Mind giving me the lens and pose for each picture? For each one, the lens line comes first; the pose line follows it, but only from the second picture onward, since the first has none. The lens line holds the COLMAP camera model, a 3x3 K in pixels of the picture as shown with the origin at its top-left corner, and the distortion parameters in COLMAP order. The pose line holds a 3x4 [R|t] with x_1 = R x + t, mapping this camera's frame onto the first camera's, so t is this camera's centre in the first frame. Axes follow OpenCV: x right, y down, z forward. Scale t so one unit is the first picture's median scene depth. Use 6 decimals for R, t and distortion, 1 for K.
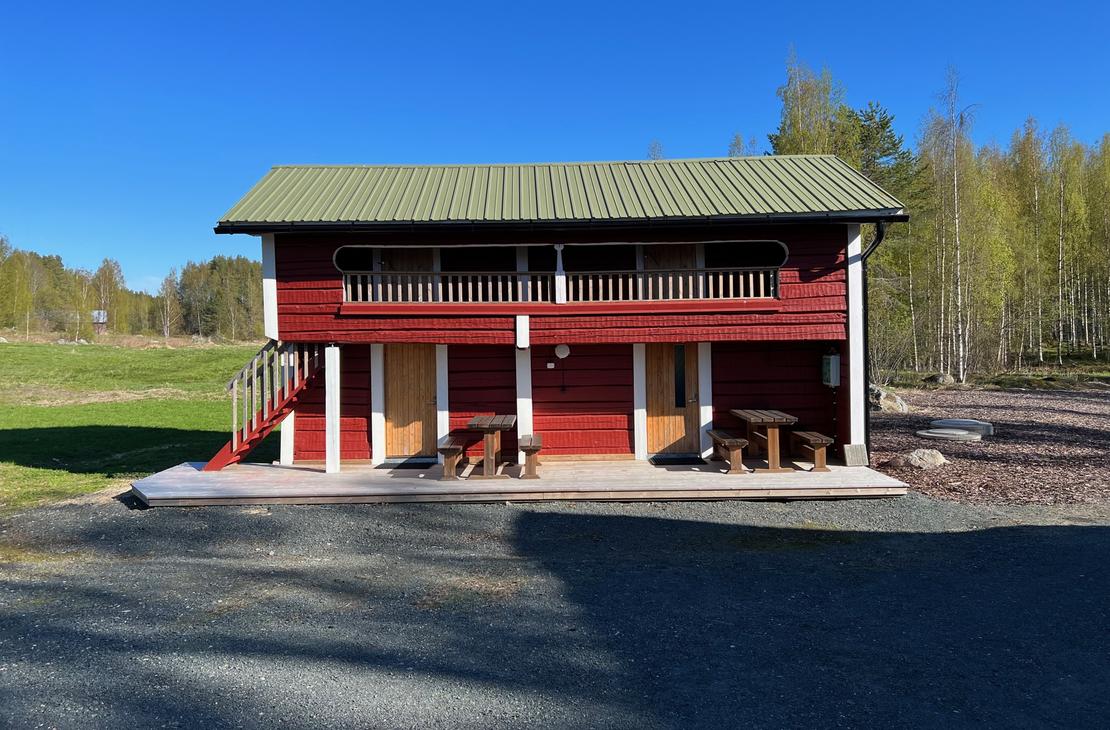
lens RADIAL K [[858.8, 0, 556.1], [0, 858.8, 327.5], [0, 0, 1]] dist [0.000382, -0.000036]
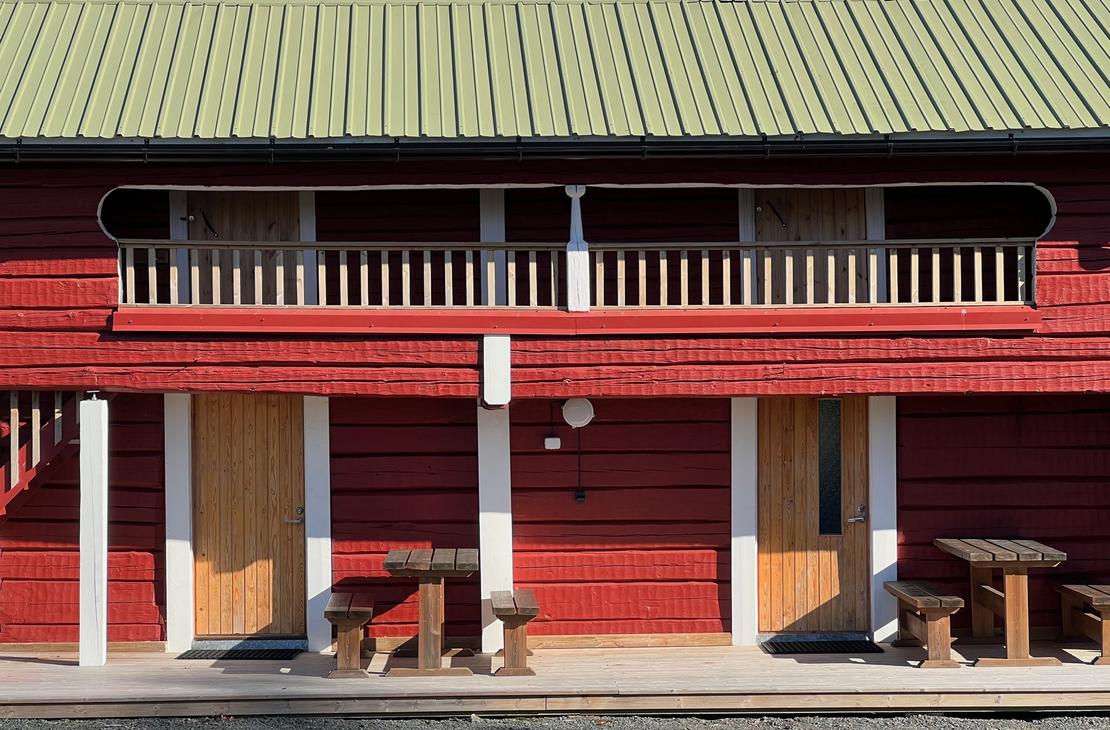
lens RADIAL K [[2508.6, 0, 555.0], [0, 2508.6, 365.0], [0, 0, 1]] dist [-1.018685, 16.981233]
pose [[0.999830, 0.007432, 0.016867, -0.029938], [-0.007645, 0.999892, 0.012565, -0.015486], [-0.016772, -0.012692, 0.999779, -0.365895]]
